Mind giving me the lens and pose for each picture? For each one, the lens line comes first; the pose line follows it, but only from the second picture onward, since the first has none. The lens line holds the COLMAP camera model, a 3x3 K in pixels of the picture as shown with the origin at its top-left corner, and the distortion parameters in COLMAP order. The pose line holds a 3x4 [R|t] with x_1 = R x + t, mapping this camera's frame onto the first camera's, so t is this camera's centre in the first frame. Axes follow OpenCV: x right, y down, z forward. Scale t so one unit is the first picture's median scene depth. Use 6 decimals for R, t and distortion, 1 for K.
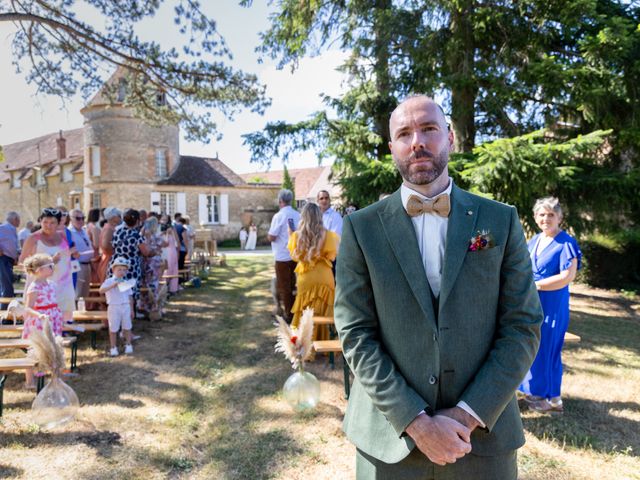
lens RADIAL K [[490.4, 0, 320.0], [0, 490.4, 240.0], [0, 0, 1]] dist [0.001853, 0.009806]
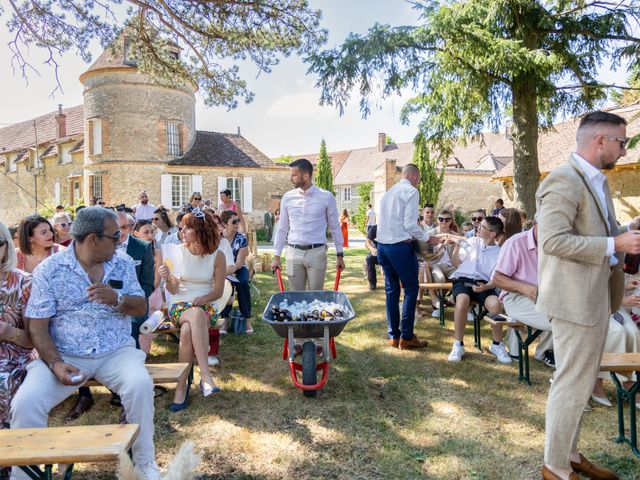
lens RADIAL K [[480.0, 0, 288.7], [0, 480.0, 222.5], [0, 0, 1]] dist [0.004621, 0.001808]
pose [[0.997341, 0.002024, -0.072844, -0.072891], [-0.003773, 0.999708, -0.023883, 0.003087], [0.072774, 0.024095, 0.997057, 0.215633]]
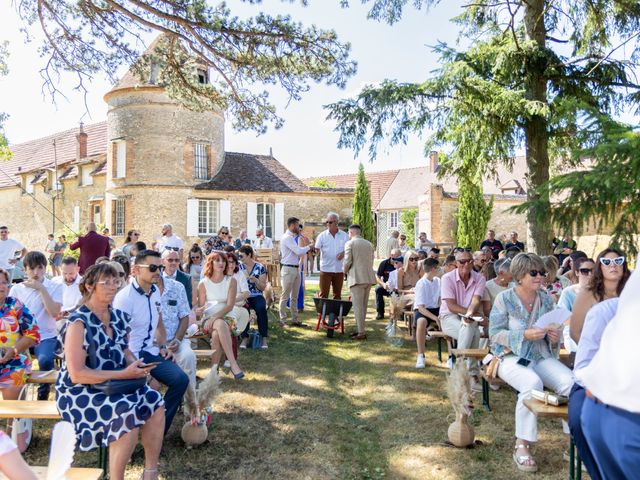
lens RADIAL K [[575.9, 0, 311.7], [0, 575.9, 240.4], [0, 0, 1]] dist [0.004157, -0.006377]
pose [[0.993594, 0.012077, -0.112365, -0.046685], [-0.016396, 0.999159, -0.037594, -0.000553], [0.111817, 0.039196, 0.992956, 0.120911]]
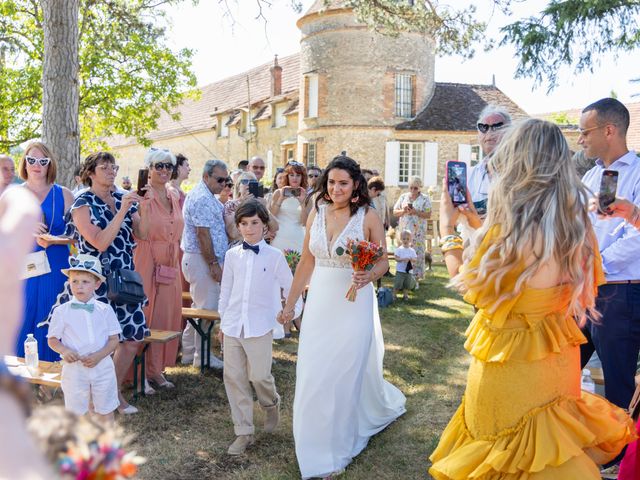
lens RADIAL K [[727.6, 0, 320.0], [0, 727.6, 240.0], [0, 0, 1]] dist [0.014600, 0.009442]
pose [[0.890940, 0.055946, -0.450661, 0.020323], [-0.042819, 0.998310, 0.039280, -0.000727], [0.452097, -0.015699, 0.891831, 0.098428]]
